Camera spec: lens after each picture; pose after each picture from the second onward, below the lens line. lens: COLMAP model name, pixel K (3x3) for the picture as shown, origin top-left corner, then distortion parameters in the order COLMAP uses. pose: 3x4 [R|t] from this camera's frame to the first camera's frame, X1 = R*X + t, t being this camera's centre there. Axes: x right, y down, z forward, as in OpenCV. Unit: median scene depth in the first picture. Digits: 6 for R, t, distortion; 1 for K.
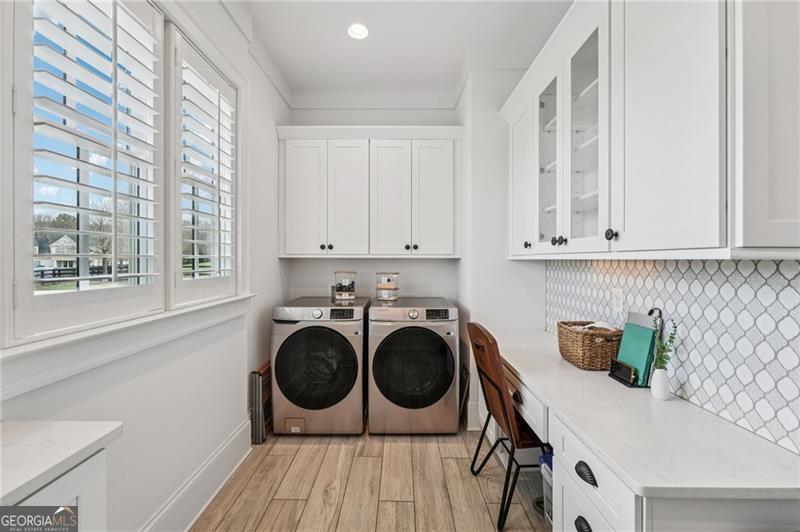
lens RADIAL K [[327.7, 0, 400.4], [0, 327.7, 259.1], [0, 0, 1]] dist [-0.006982, -0.000615]
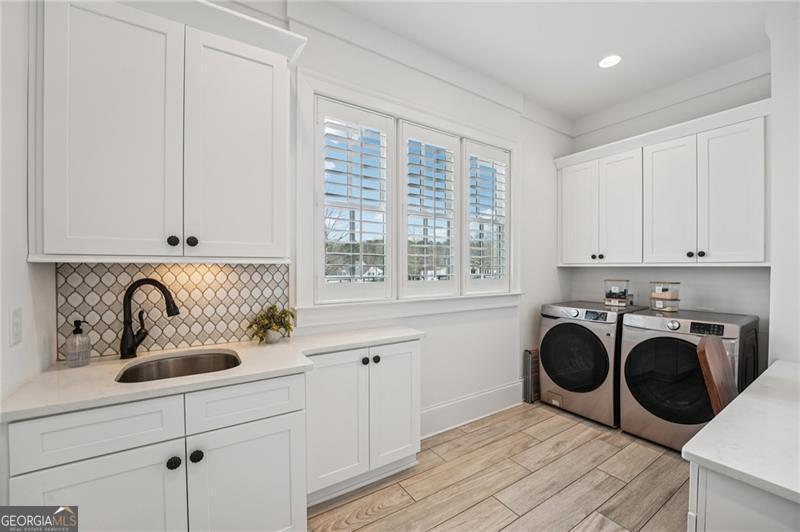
lens RADIAL K [[327.7, 0, 402.4], [0, 327.7, 268.5], [0, 0, 1]] dist [-0.006982, -0.000615]
pose [[0.558581, 0.001685, -0.829449, 0.386378], [-0.003209, 0.999995, -0.000130, 0.005437], [0.829444, 0.002734, 0.558583, -0.192785]]
